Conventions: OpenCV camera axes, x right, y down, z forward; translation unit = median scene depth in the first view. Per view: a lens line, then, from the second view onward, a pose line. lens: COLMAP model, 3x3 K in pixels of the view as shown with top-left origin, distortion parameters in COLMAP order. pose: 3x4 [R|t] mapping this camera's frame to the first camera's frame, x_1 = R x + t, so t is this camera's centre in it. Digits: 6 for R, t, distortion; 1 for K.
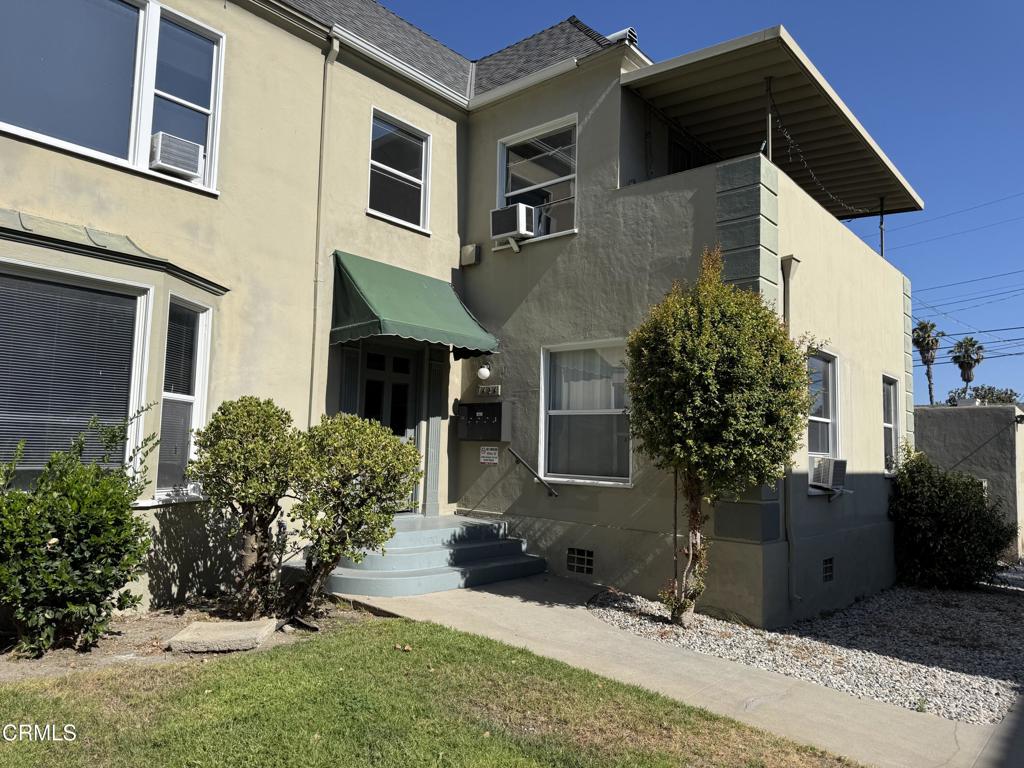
lens RADIAL K [[714.6, 0, 509.8], [0, 714.6, 386.6], [0, 0, 1]] dist [0.034942, -0.000659]
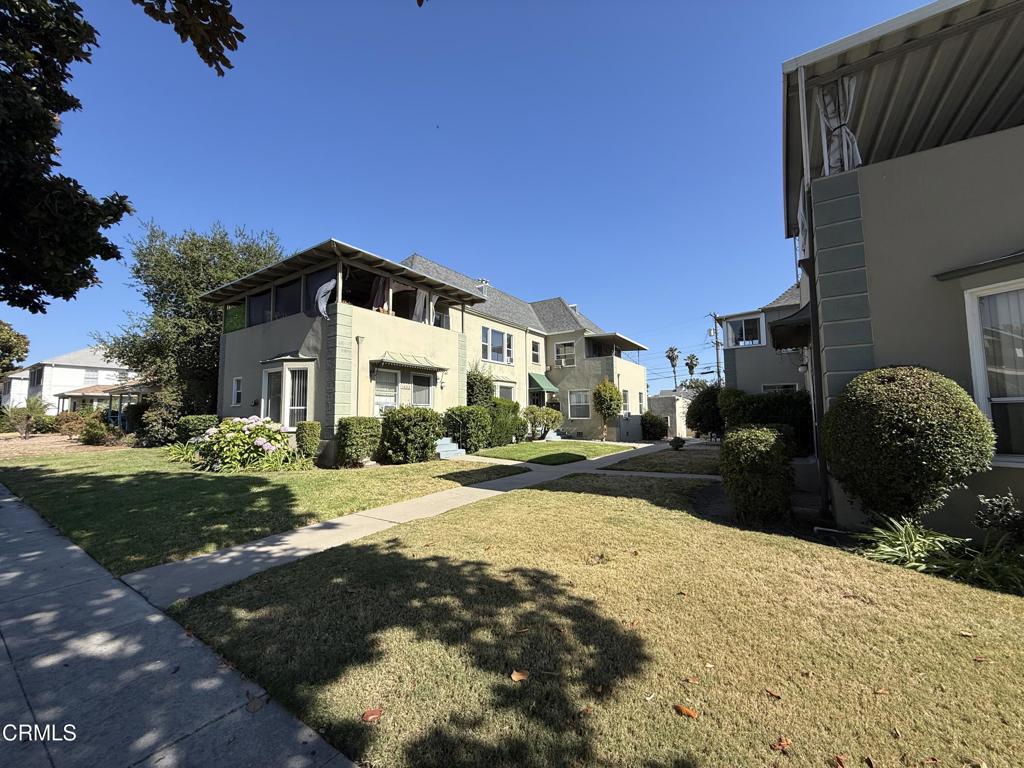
lens RADIAL K [[407.7, 0, 506.3], [0, 407.7, 384.6], [0, 0, 1]] dist [0.003282, -0.001604]
pose [[0.992237, -0.028280, 0.121102, -0.670945], [0.026668, 0.999533, 0.014910, -0.142302], [-0.121467, -0.011565, 0.992528, -1.574708]]
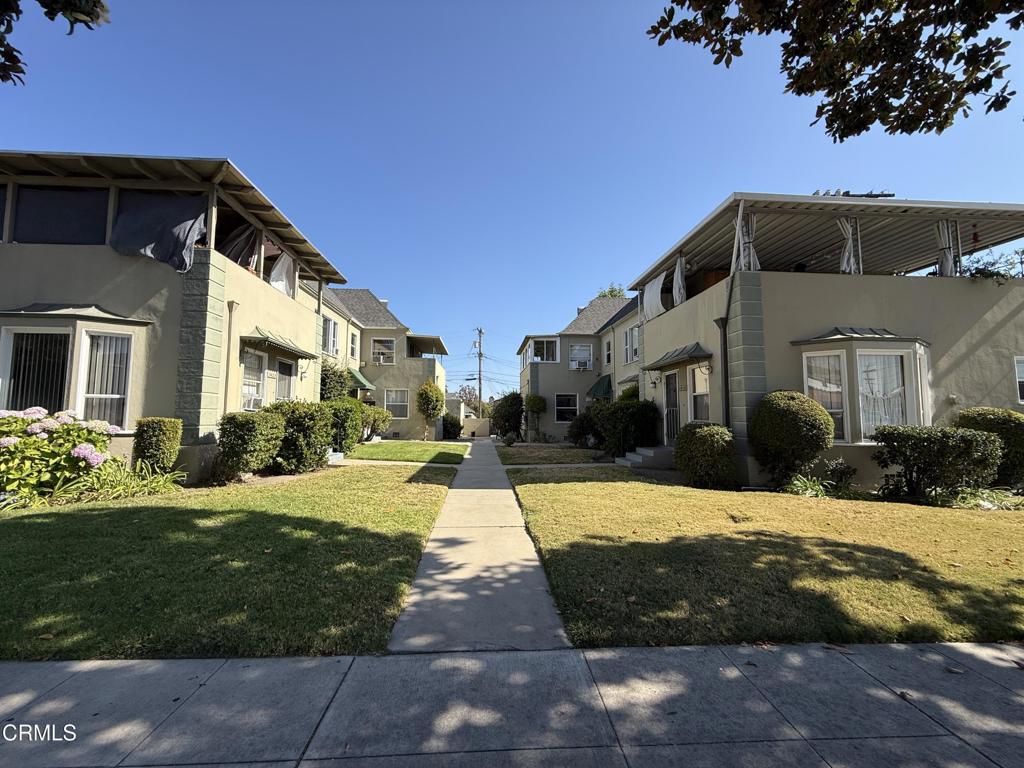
lens RADIAL K [[407.7, 0, 505.7], [0, 407.7, 385.2], [0, 0, 1]] dist [0.003282, -0.001604]
pose [[0.712469, 0.029306, 0.701091, -1.199631], [-0.048197, 0.998812, 0.007229, -0.133312], [-0.700046, -0.038941, 0.713035, -1.339517]]
